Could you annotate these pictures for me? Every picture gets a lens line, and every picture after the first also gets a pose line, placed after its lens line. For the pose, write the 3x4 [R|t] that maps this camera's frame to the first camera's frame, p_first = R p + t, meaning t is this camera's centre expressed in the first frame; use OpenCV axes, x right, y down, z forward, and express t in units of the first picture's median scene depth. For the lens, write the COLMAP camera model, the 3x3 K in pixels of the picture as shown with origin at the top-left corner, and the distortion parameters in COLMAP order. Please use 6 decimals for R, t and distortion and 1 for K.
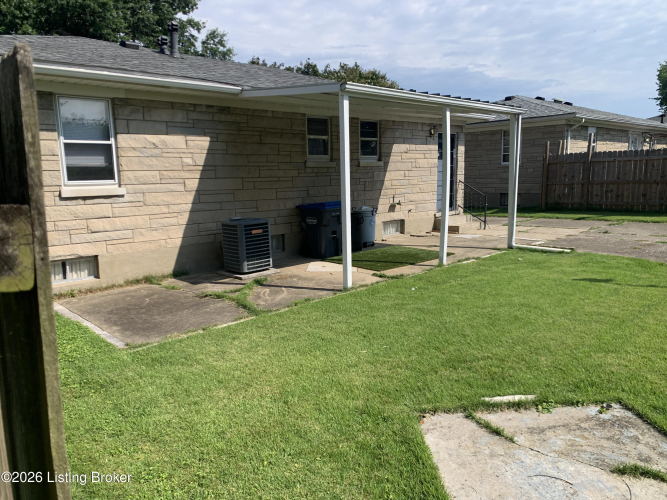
lens RADIAL K [[518.2, 0, 333.5], [0, 518.2, 250.7], [0, 0, 1]] dist [0.012955, 0.001421]
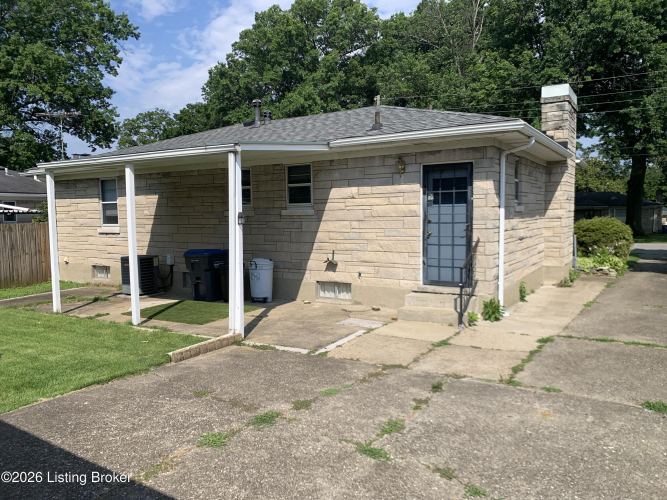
lens RADIAL K [[518.2, 0, 333.3], [0, 518.2, 249.6], [0, 0, 1]] dist [0.012955, 0.001421]
pose [[0.252948, 0.077367, -0.964381, 0.942581], [-0.142151, 0.988951, 0.042053, -0.150990], [0.956980, 0.126451, 0.261151, 0.836204]]
